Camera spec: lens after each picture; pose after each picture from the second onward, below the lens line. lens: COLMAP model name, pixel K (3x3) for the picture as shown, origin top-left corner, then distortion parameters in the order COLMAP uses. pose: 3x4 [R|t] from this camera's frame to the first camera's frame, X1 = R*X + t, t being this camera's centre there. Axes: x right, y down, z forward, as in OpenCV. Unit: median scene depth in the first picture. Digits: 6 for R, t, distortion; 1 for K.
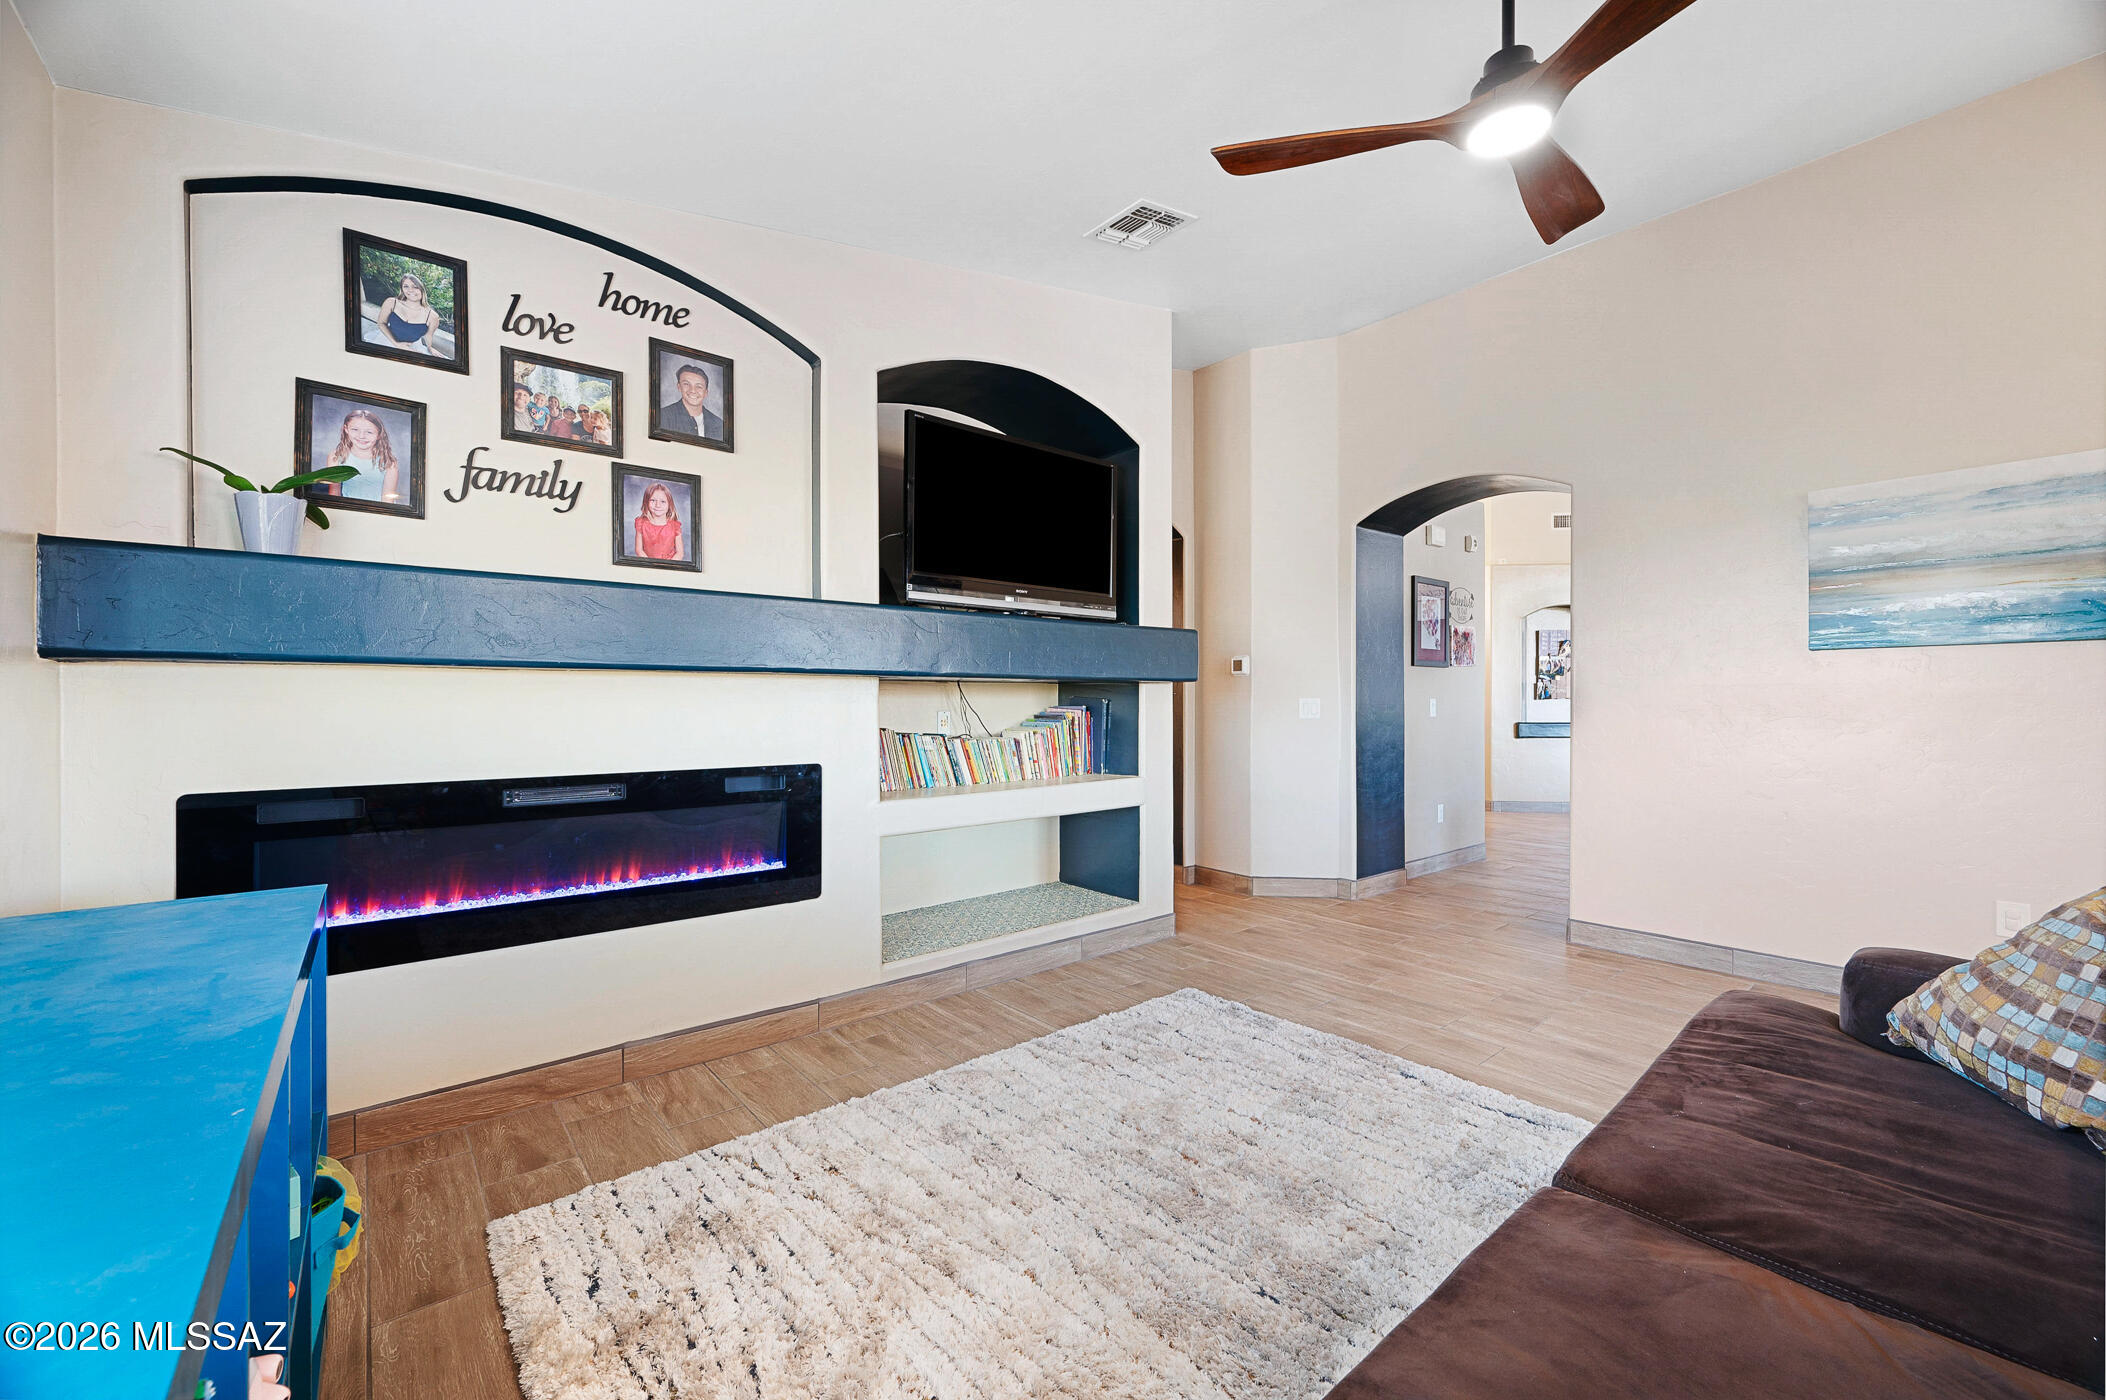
lens RADIAL K [[841.9, 0, 1053.8], [0, 841.9, 700.4], [0, 0, 1]] dist [-0.000396, -0.000021]
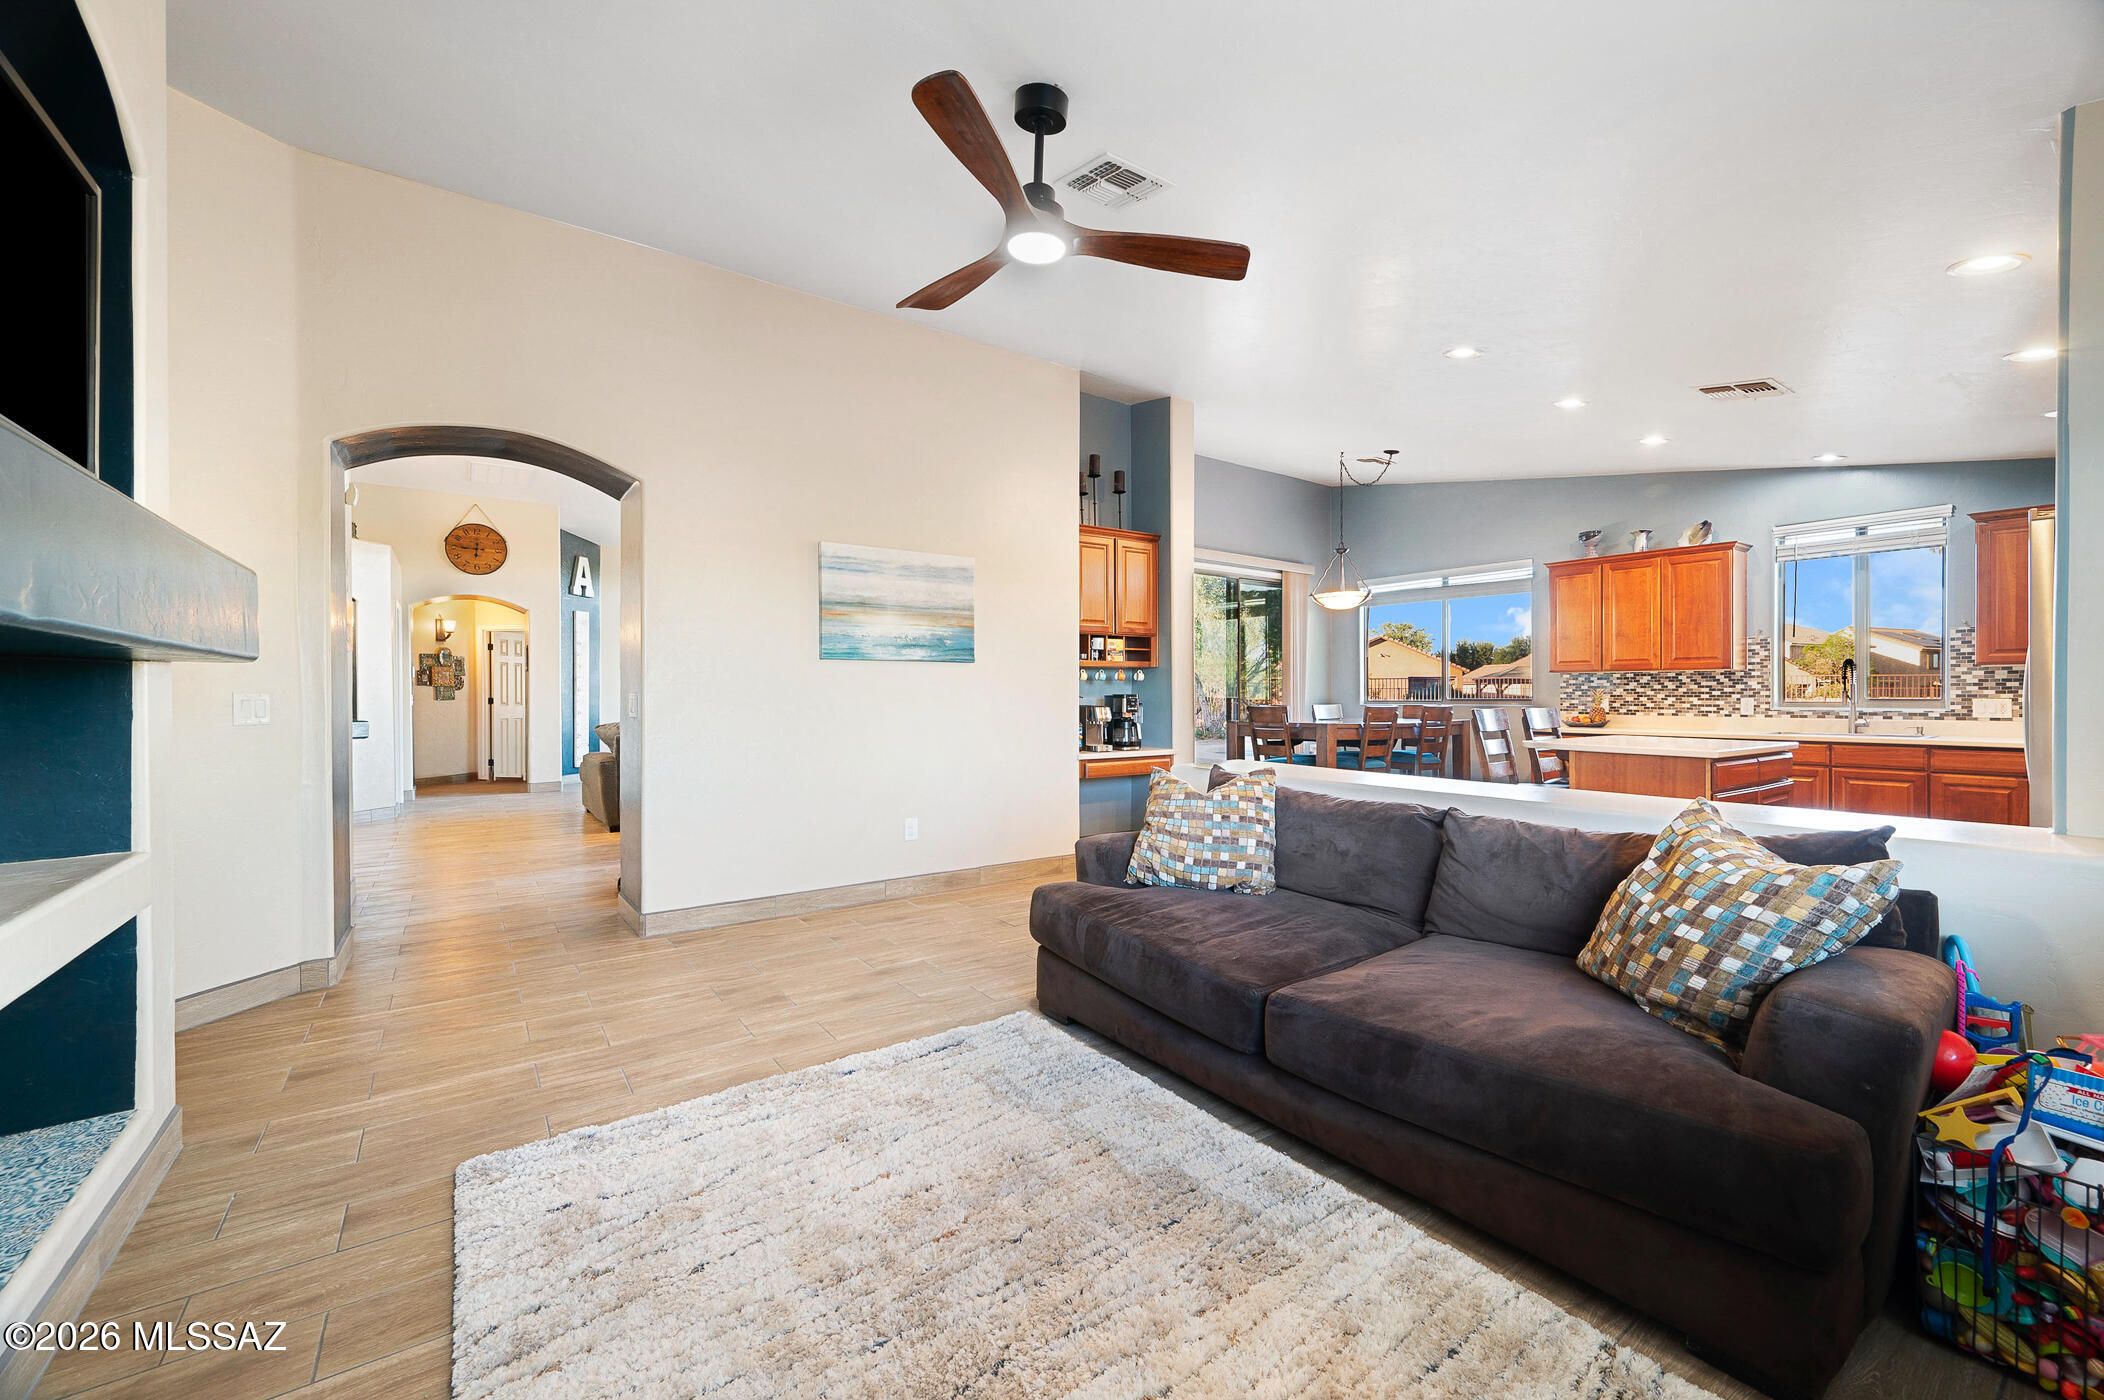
lens RADIAL K [[841.1, 0, 1059.6], [0, 841.1, 695.8], [0, 0, 1]] dist [-0.000396, -0.000021]
pose [[0.078537, -0.000192, 0.996911, -0.429148], [0.004186, 0.999991, -0.000137, 0.000619], [-0.996902, 0.004184, 0.078537, 0.521517]]
